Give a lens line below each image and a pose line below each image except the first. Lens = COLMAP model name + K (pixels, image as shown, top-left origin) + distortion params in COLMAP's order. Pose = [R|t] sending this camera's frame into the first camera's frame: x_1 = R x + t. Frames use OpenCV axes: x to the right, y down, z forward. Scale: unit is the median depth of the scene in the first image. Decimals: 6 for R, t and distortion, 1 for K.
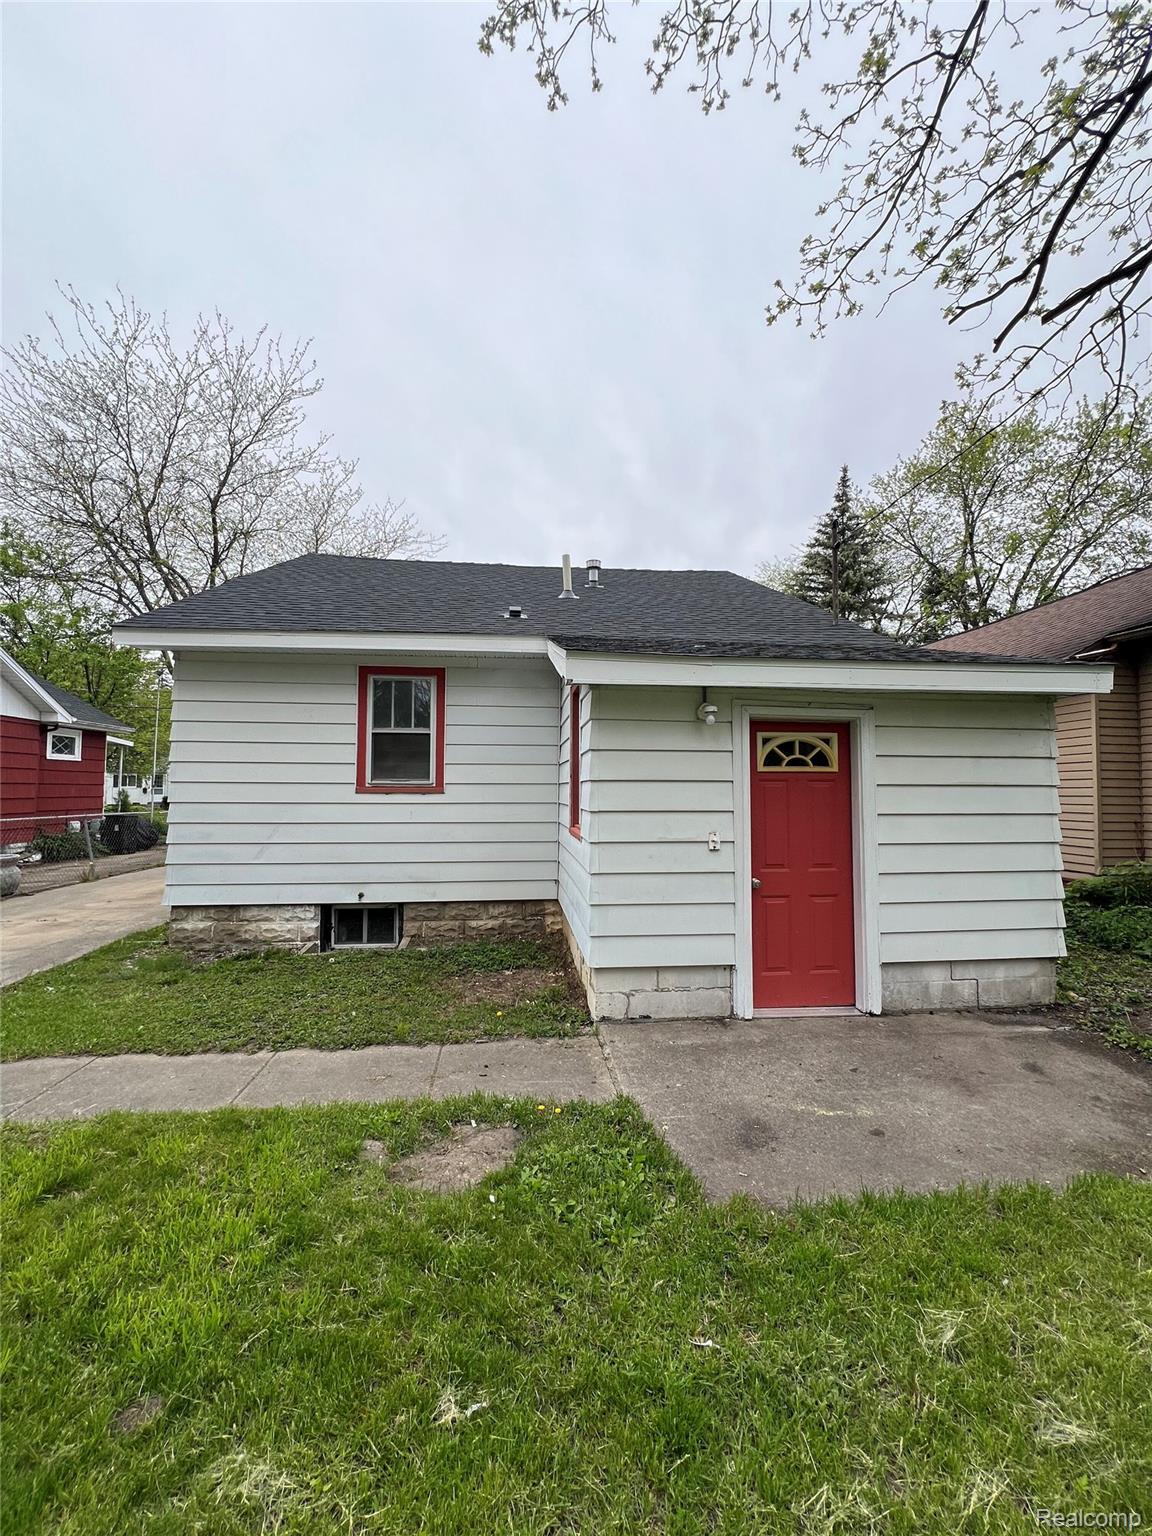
lens RADIAL K [[611.4, 0, 576.0], [0, 611.4, 768.0], [0, 0, 1]] dist [-0.001469, 0.000065]
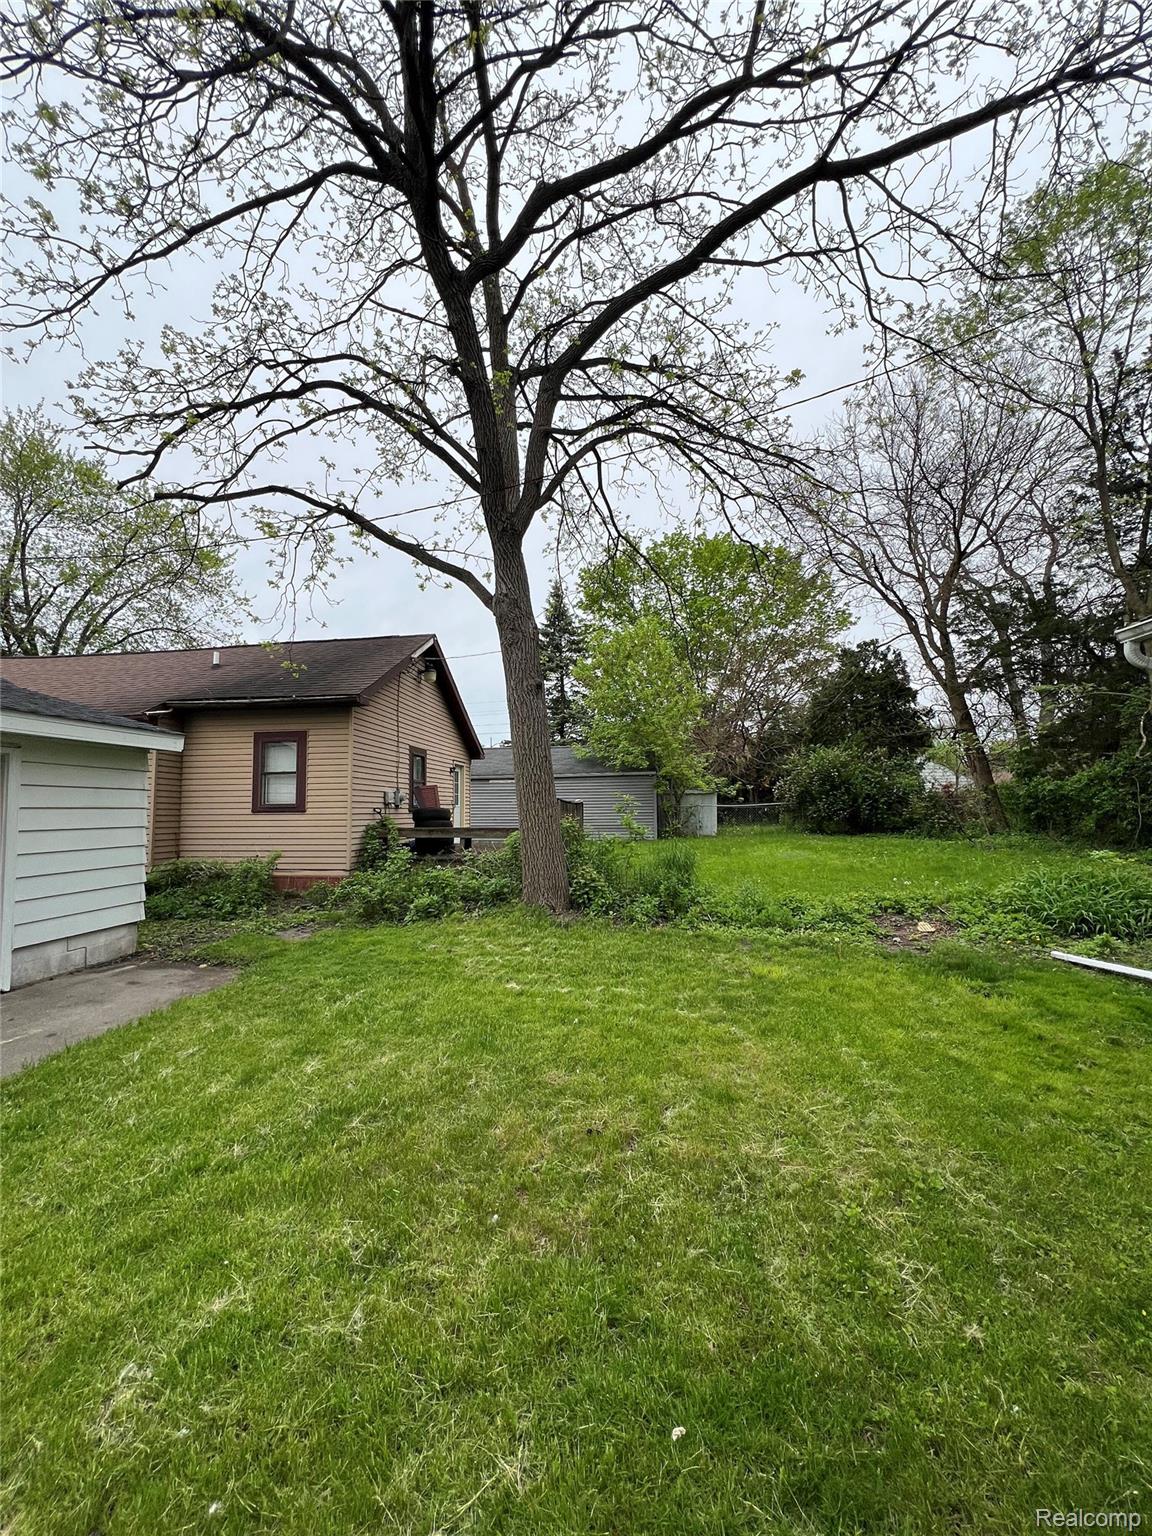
lens RADIAL K [[611.4, 0, 576.0], [0, 611.4, 768.0], [0, 0, 1]] dist [-0.001469, 0.000065]
pose [[0.217697, 0.064068, 0.973911, -0.365046], [-0.029735, 0.997815, -0.058994, -0.010614], [-0.975563, -0.016116, 0.219126, -0.295508]]
